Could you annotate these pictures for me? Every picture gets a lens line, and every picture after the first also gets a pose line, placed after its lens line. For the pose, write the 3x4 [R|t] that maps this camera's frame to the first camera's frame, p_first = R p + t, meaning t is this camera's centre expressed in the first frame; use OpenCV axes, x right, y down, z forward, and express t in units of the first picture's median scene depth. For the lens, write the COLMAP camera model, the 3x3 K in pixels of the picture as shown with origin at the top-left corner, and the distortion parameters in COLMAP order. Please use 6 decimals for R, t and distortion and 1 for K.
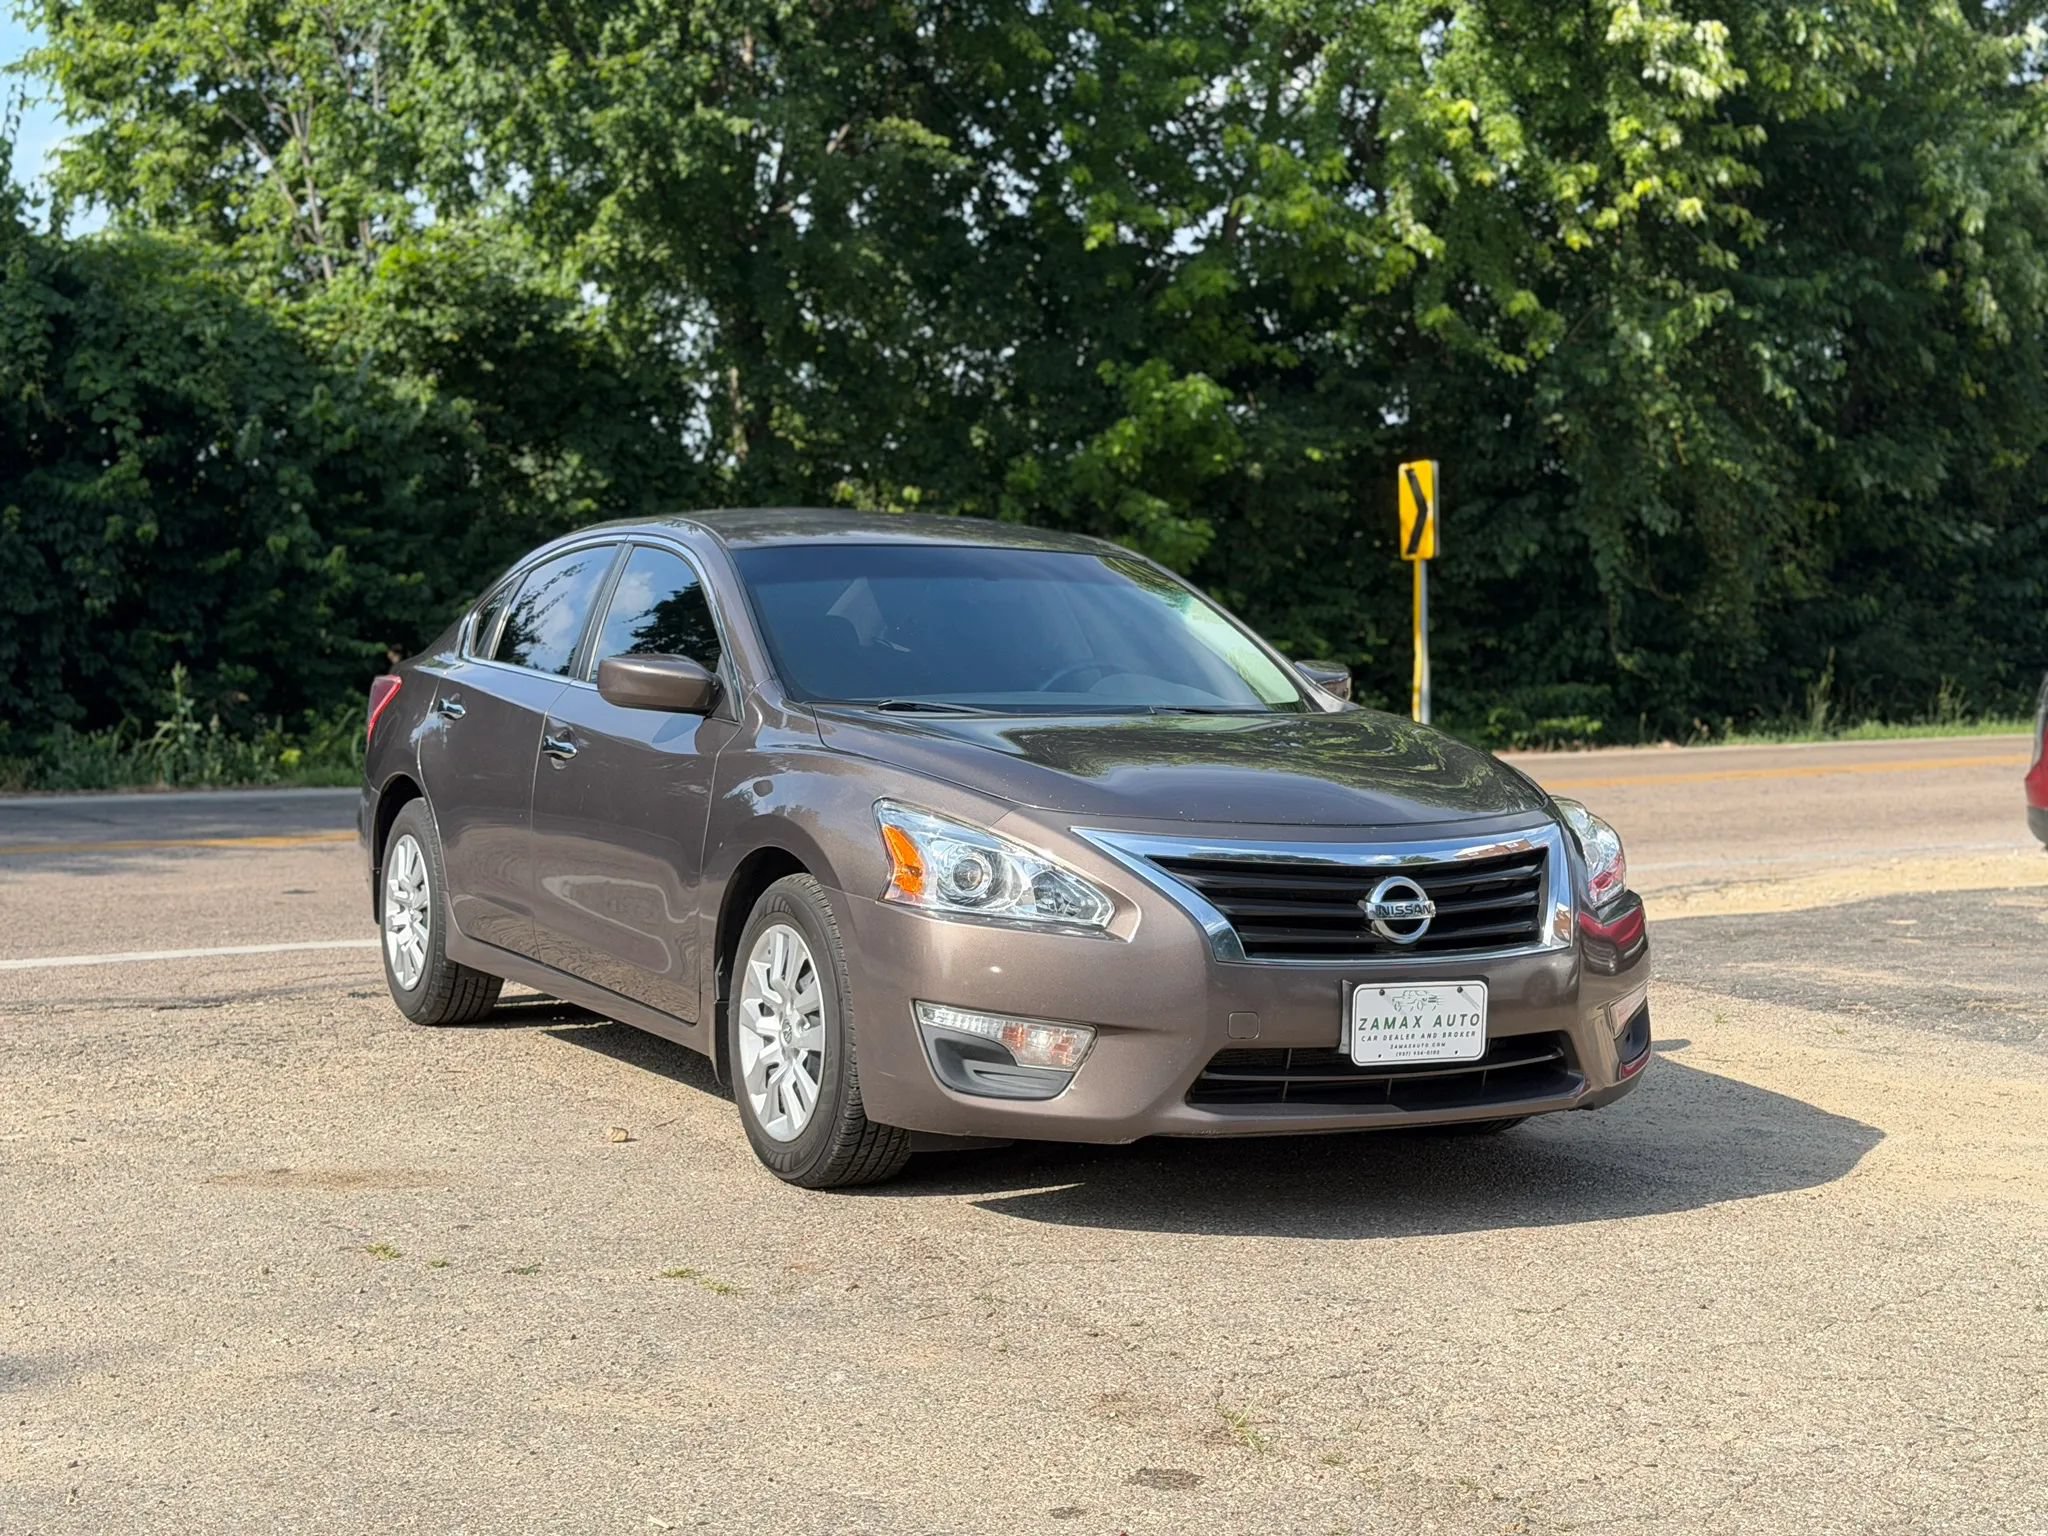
lens RADIAL K [[2958.2, 0, 1024.0], [0, 2958.2, 768.0], [0, 0, 1]] dist [0.177182, -0.299061]
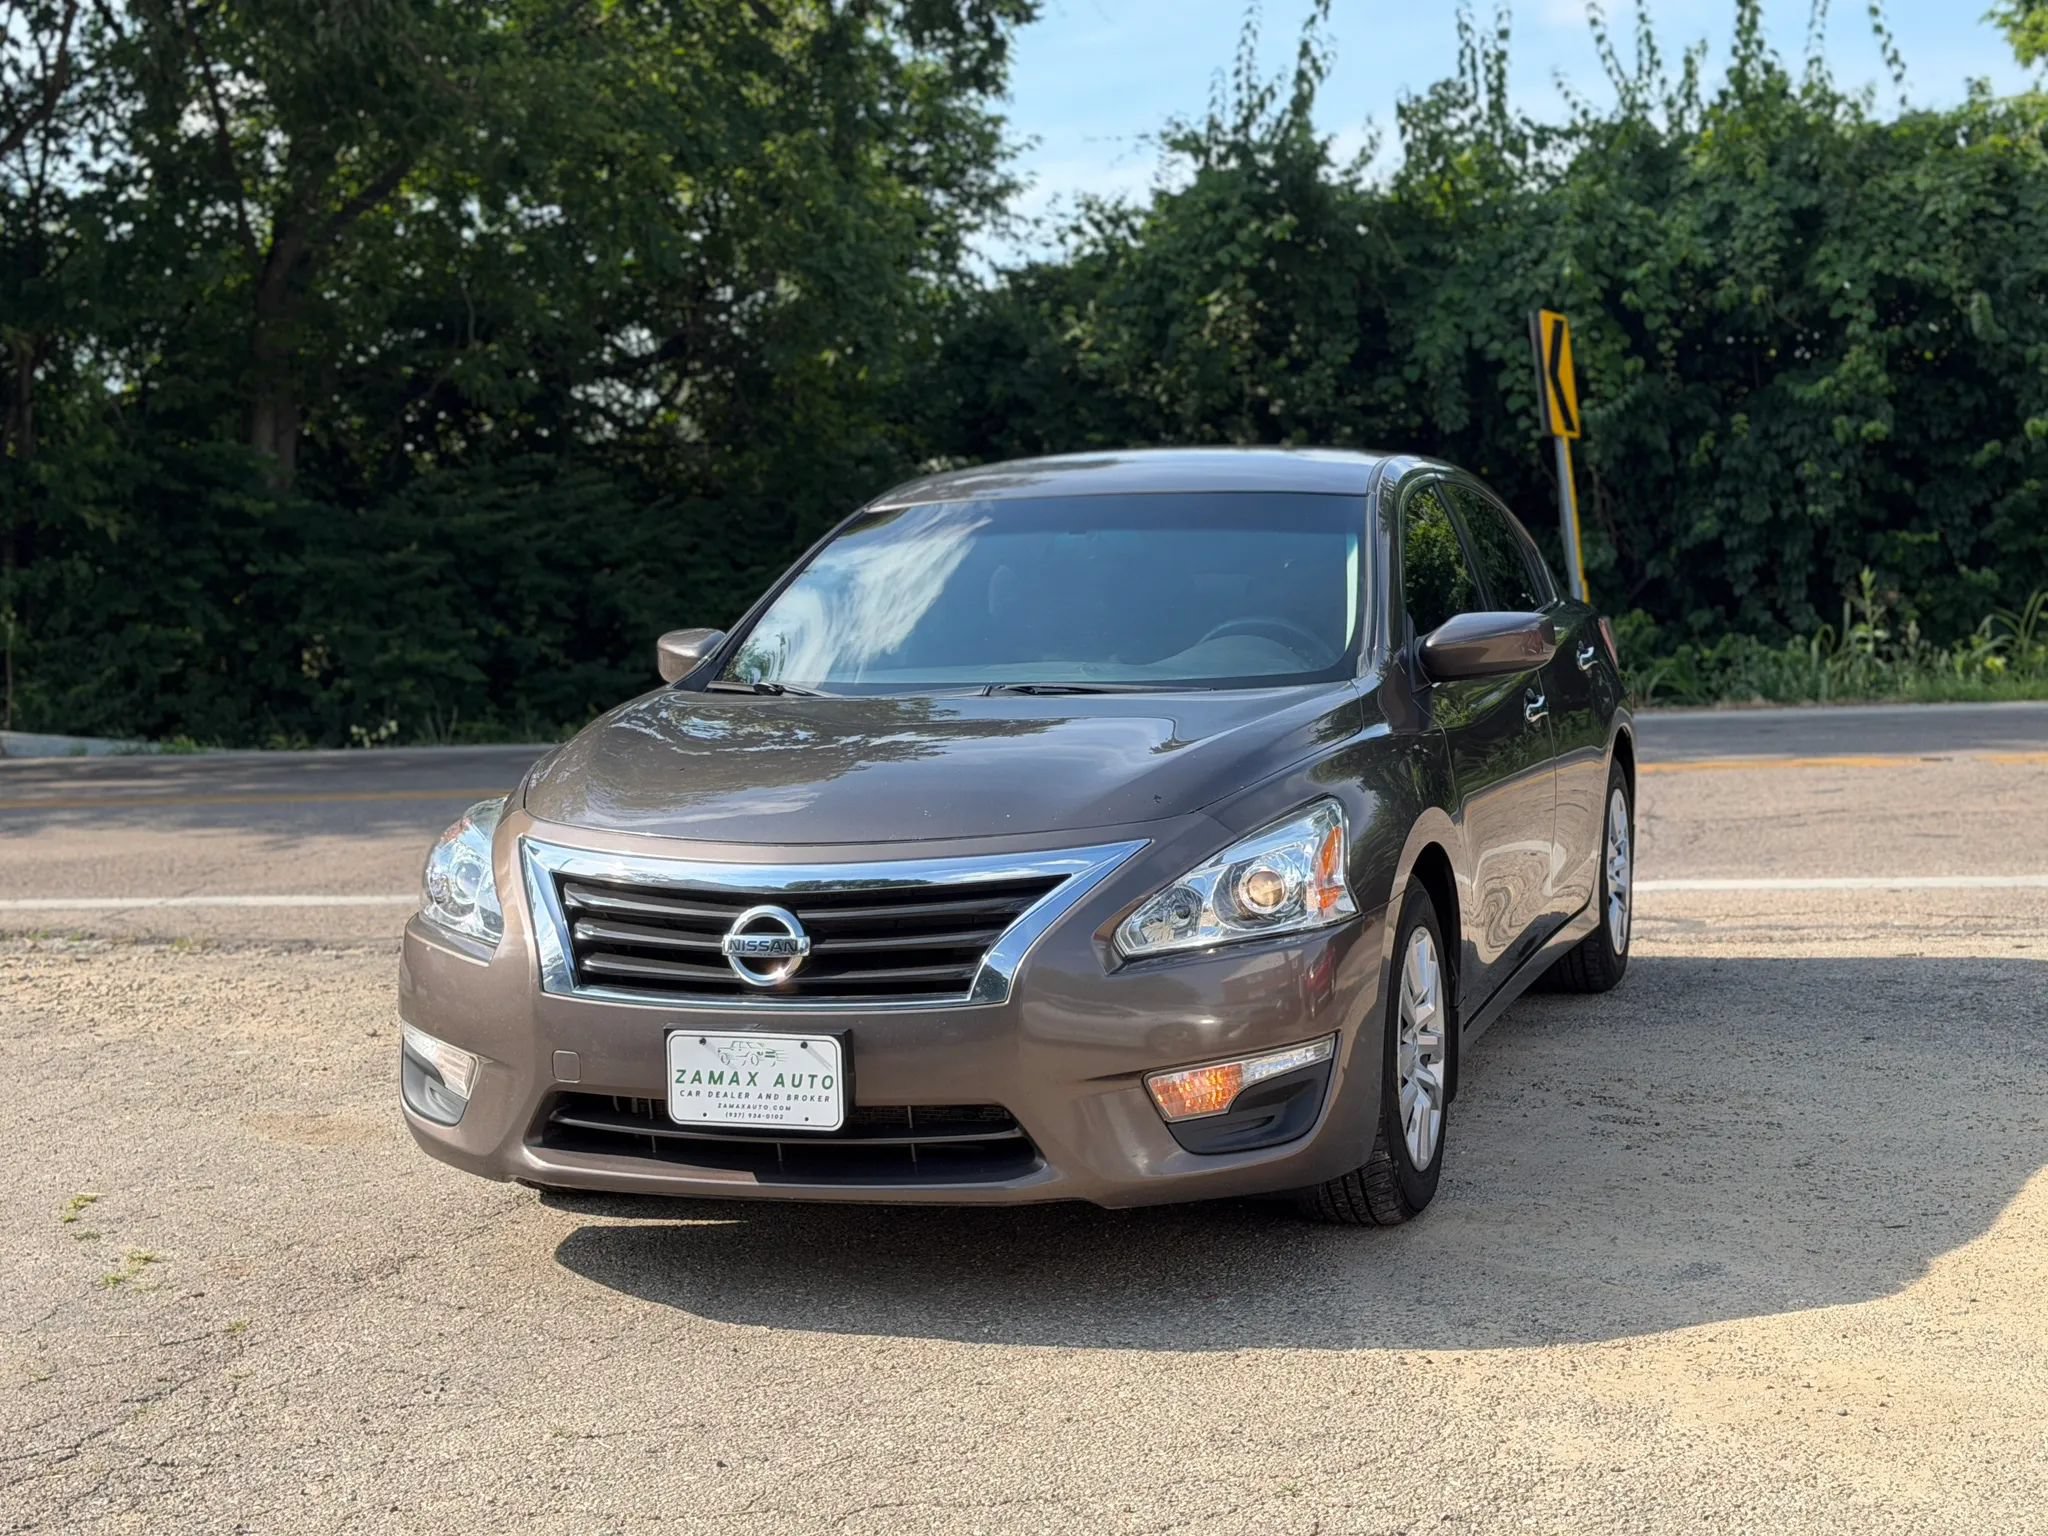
lens RADIAL K [[3038.9, 0, 1024.0], [0, 3038.9, 768.0], [0, 0, 1]] dist [0.166390, -0.262783]
pose [[0.694906, 0.021255, -0.718786, 0.225684], [0.008268, 0.999261, 0.037542, -0.009802], [0.719053, -0.032031, 0.694217, 0.126938]]
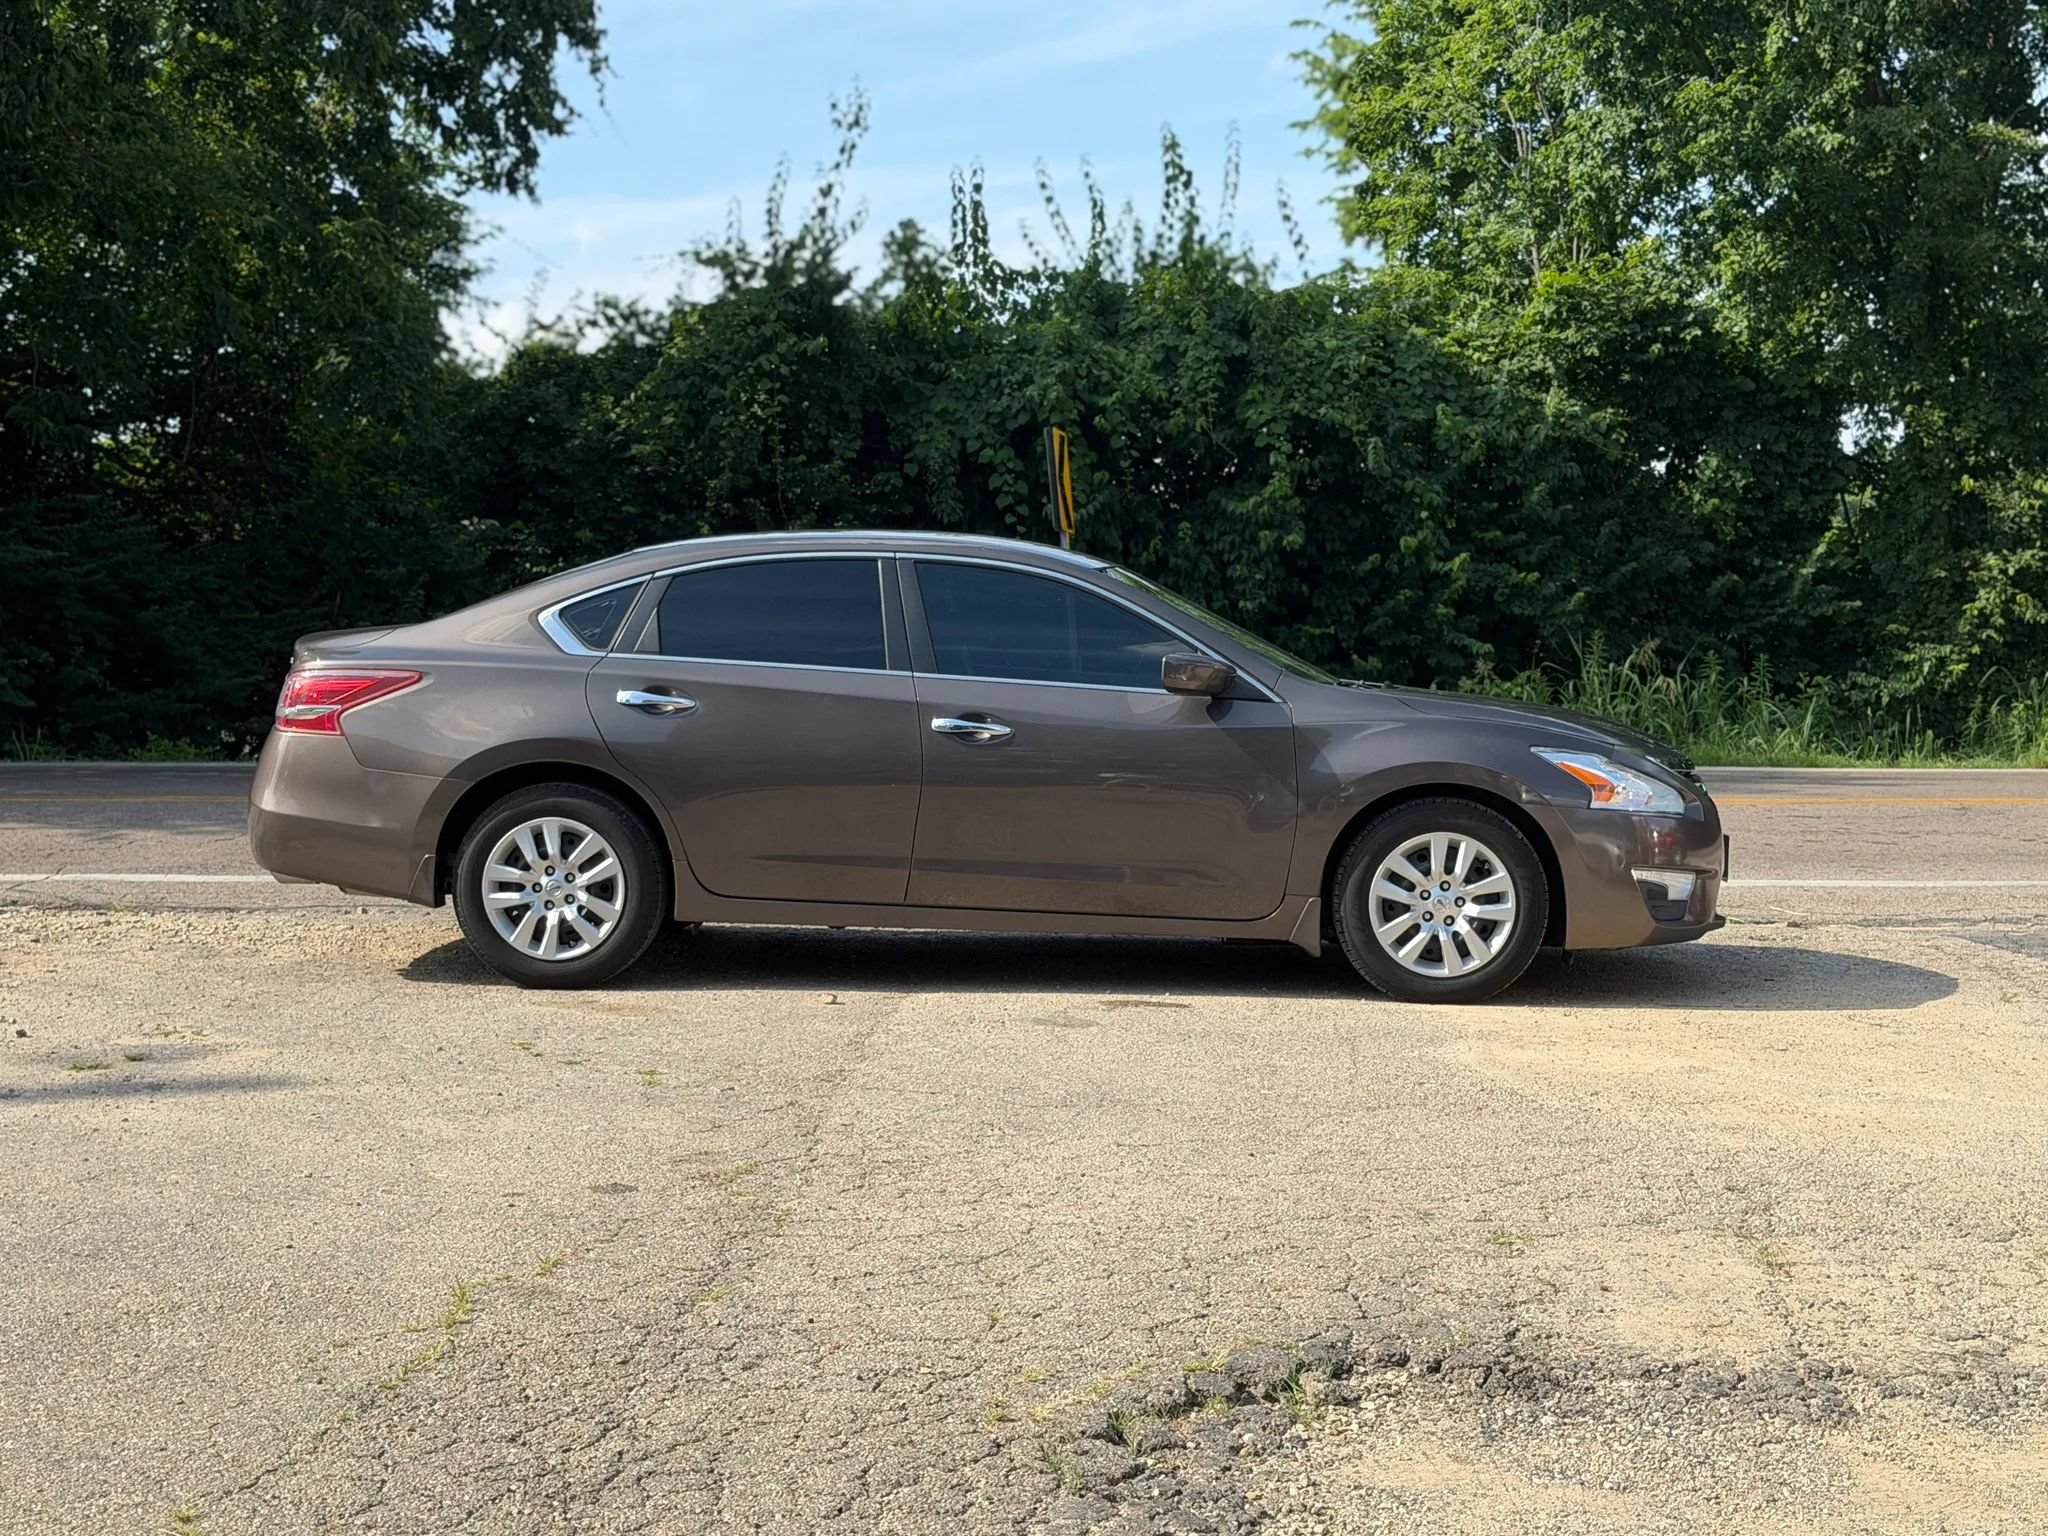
lens RADIAL K [[2958.2, 0, 1024.0], [0, 2958.2, 768.0], [0, 0, 1]] dist [0.177182, -0.299061]
pose [[0.861734, 0.028393, -0.506566, 0.205722], [-0.026199, 0.999591, 0.011459, -0.000528], [0.506684, 0.003397, 0.862125, -0.045061]]
